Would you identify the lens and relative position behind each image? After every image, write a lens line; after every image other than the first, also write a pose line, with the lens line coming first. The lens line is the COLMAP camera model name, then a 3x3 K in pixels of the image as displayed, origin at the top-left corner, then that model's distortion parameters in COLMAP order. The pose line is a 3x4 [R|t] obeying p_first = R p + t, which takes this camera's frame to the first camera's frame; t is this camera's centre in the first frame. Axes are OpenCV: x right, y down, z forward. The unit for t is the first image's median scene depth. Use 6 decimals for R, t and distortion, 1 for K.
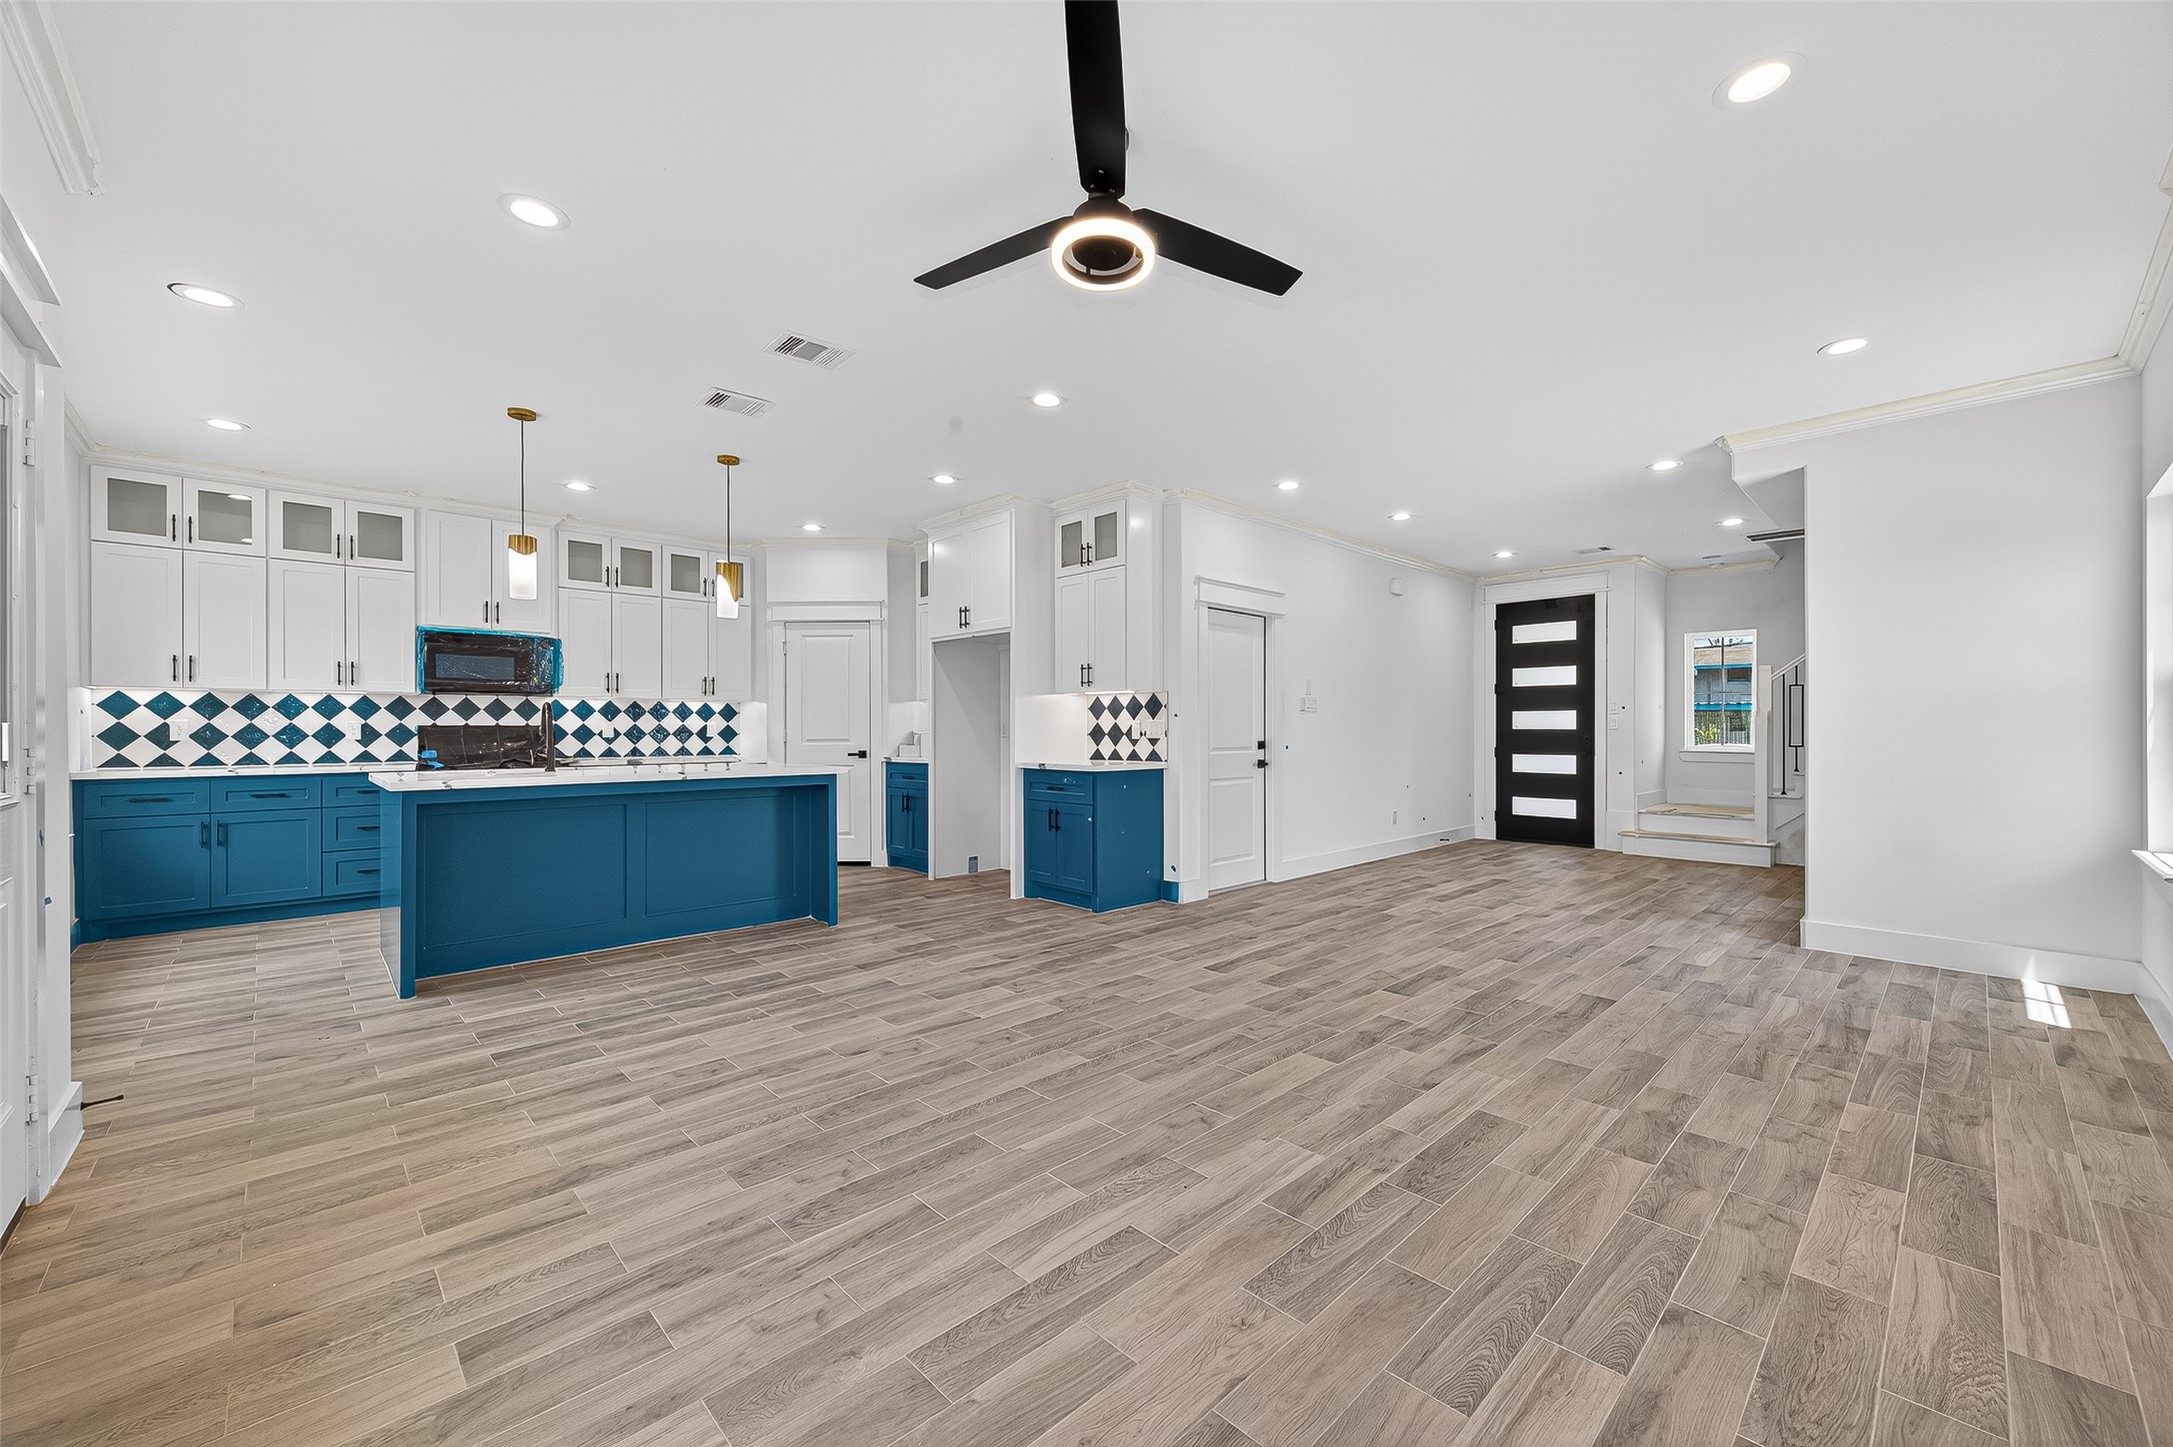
lens RADIAL K [[850.3, 0, 1093.5], [0, 850.3, 730.1], [0, 0, 1]] dist [0.006210, -0.000276]
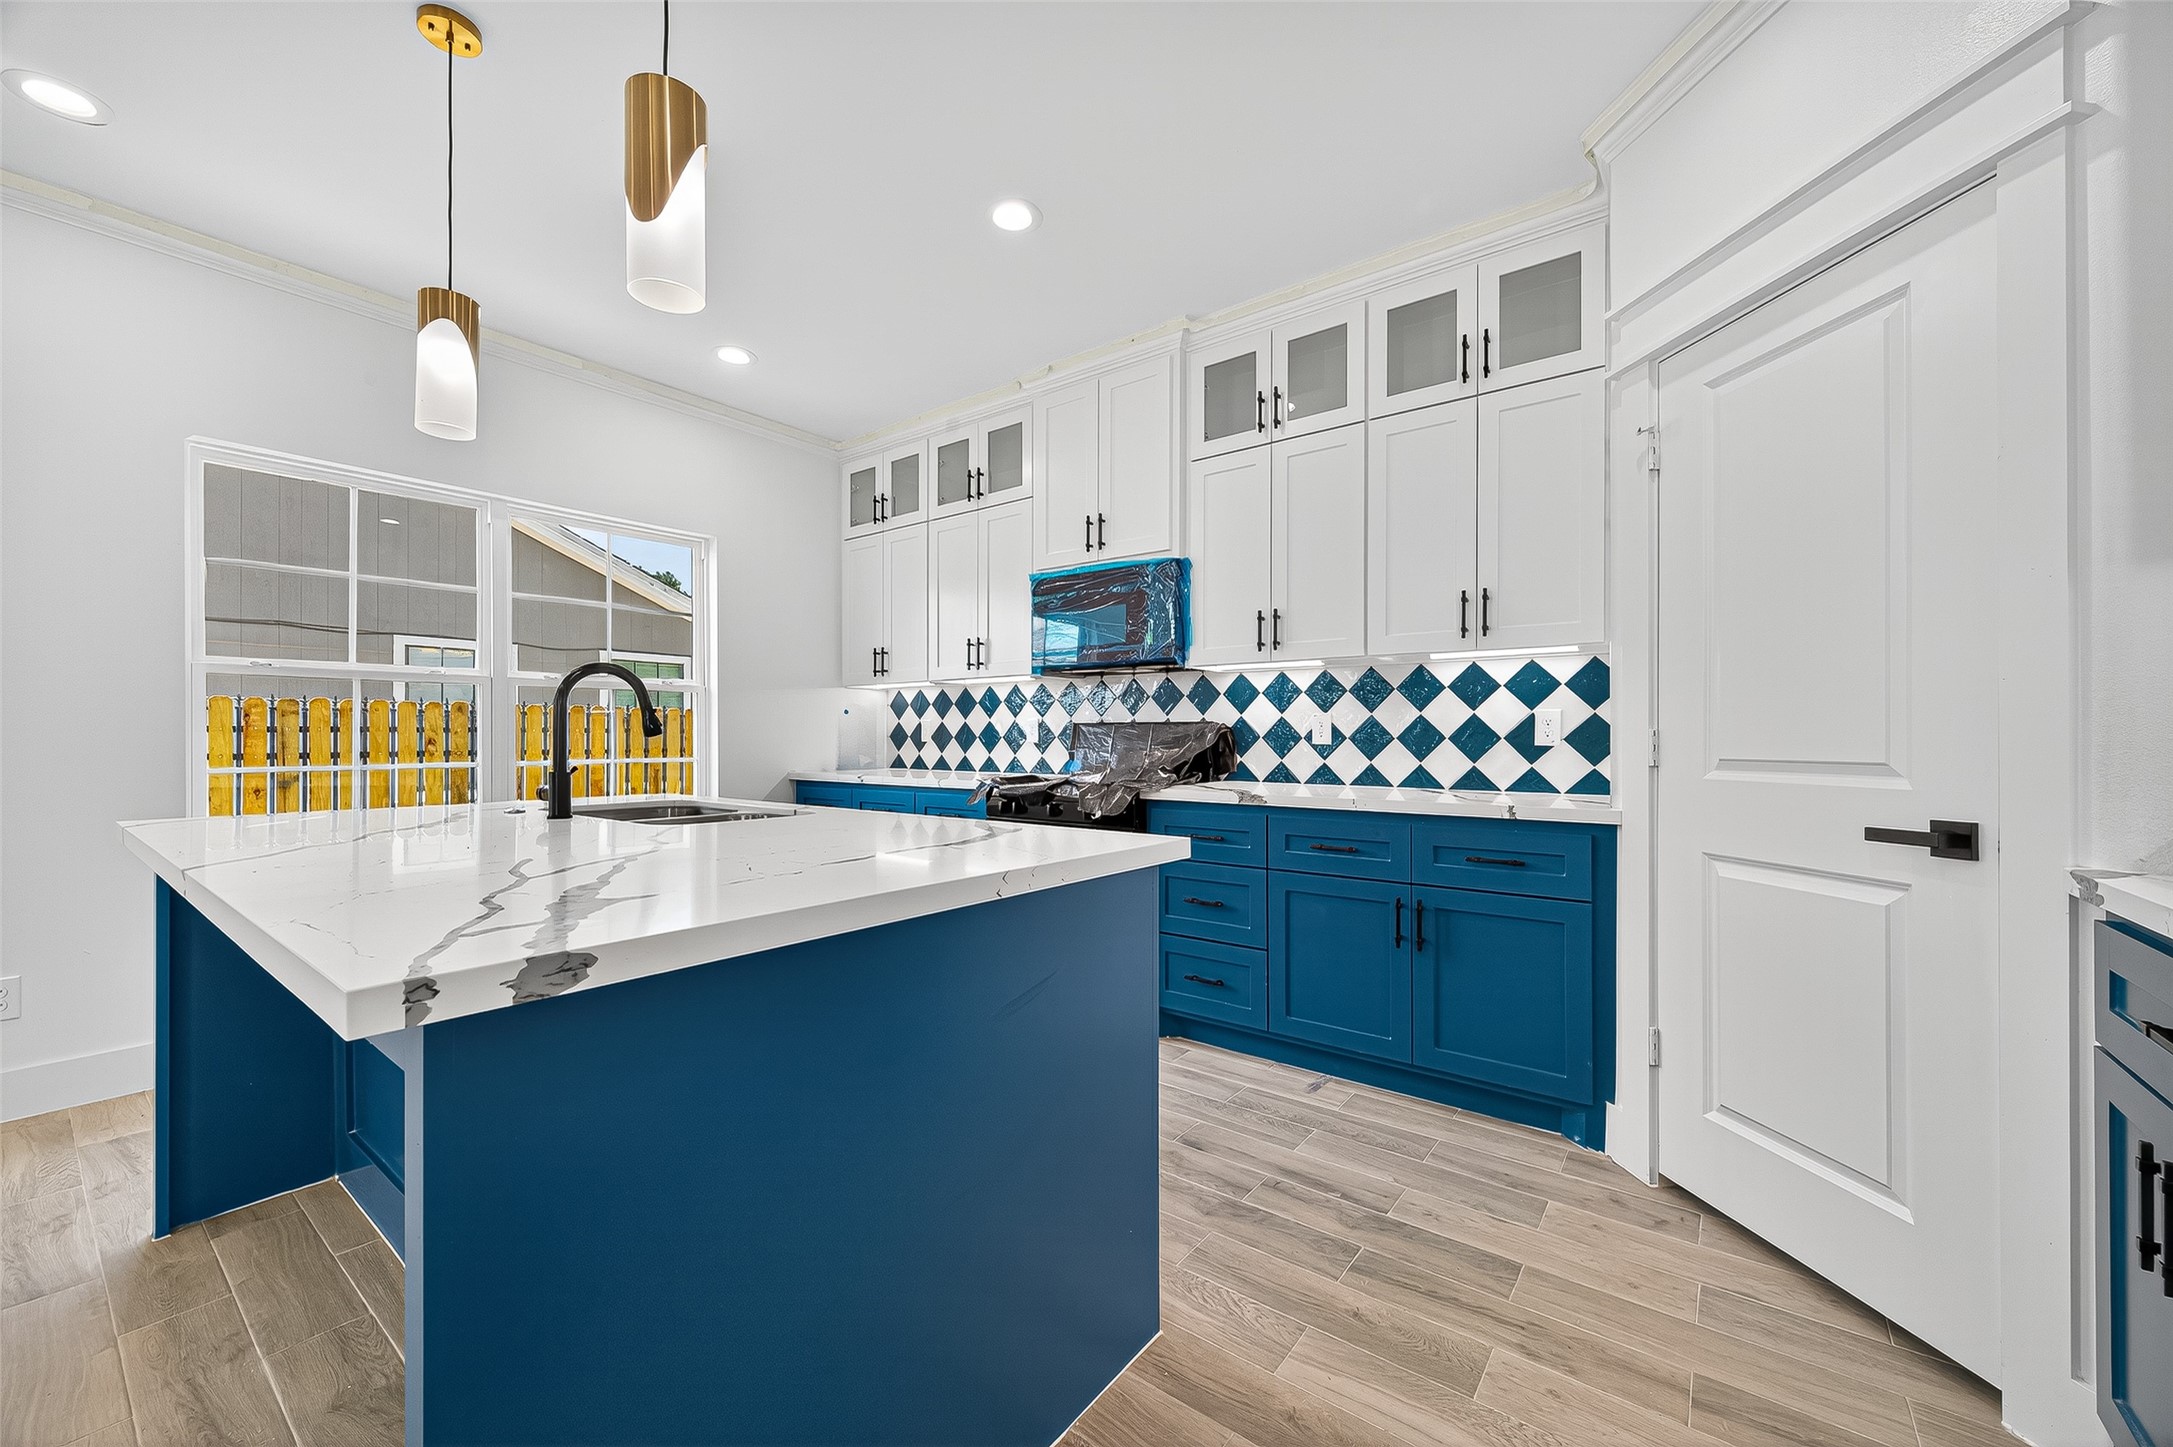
lens RADIAL K [[850.3, 0, 1078.2], [0, 850.3, 720.8], [0, 0, 1]] dist [0.006210, -0.000276]
pose [[0.158695, -0.008561, -0.987290, -0.109385], [0.005317, 0.999955, -0.007816, -0.001931], [0.987313, -0.004009, 0.158734, 0.793689]]
